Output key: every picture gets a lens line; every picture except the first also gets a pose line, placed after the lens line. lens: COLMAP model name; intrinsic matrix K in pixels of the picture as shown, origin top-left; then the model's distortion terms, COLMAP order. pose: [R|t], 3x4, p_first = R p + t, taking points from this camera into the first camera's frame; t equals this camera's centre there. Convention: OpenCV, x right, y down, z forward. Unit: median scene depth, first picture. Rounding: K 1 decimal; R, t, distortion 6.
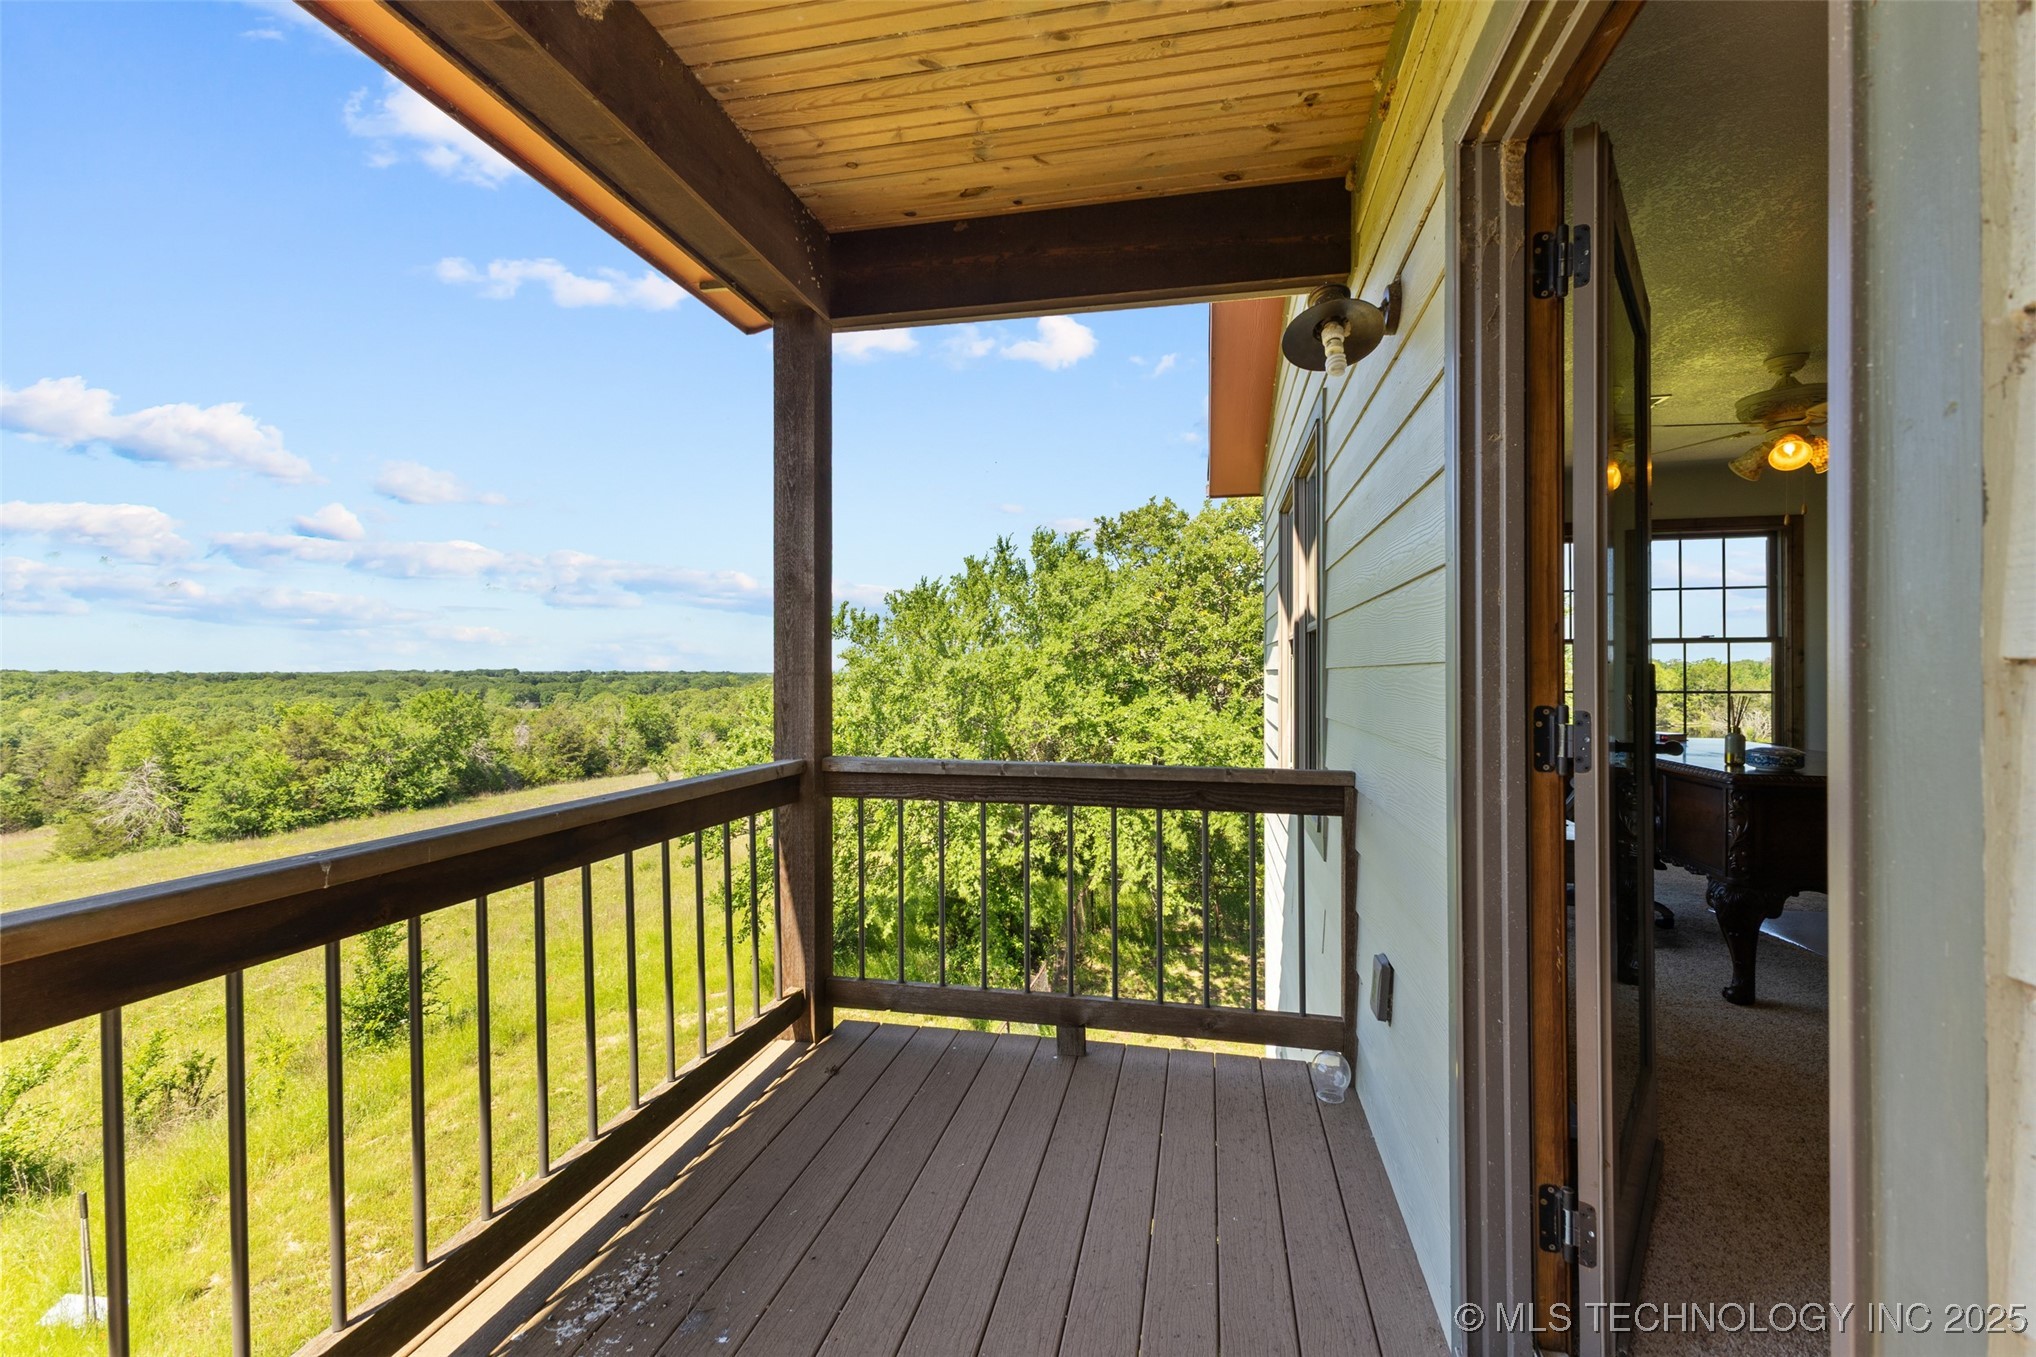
lens RADIAL K [[882.9, 0, 1035.9], [0, 882.9, 673.6], [0, 0, 1]] dist [0.010067, -0.002390]
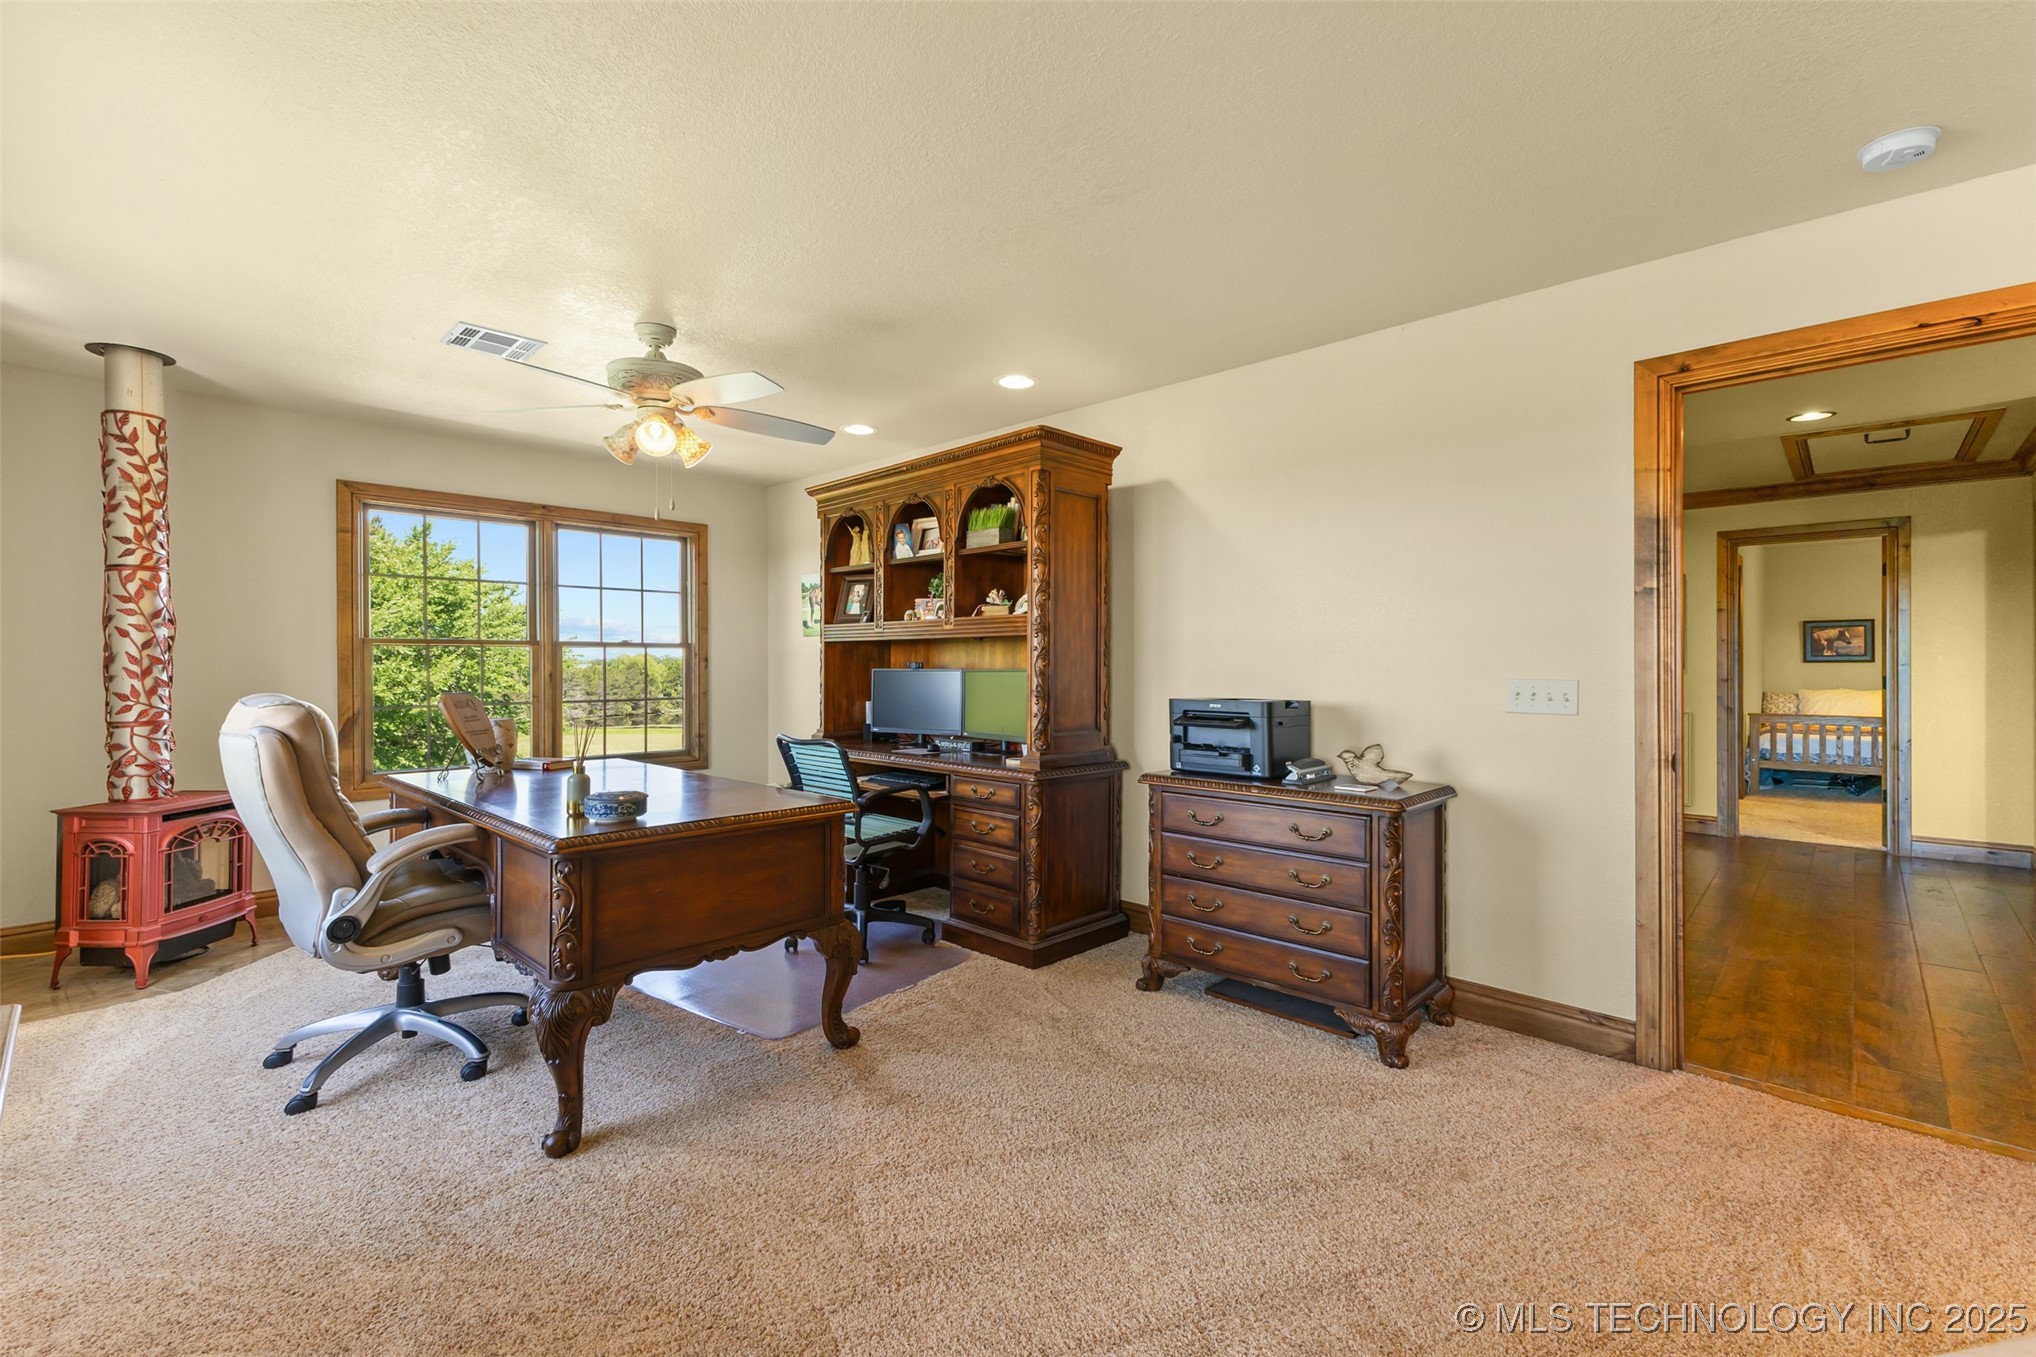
lens RADIAL K [[882.9, 0, 1015.7], [0, 882.9, 662.5], [0, 0, 1]] dist [0.010067, -0.002390]
pose [[0.541099, 0.003446, 0.840952, 0.206097], [0.000049, 0.999991, -0.004129, -0.016107], [-0.840959, 0.002275, 0.541094, 0.157514]]
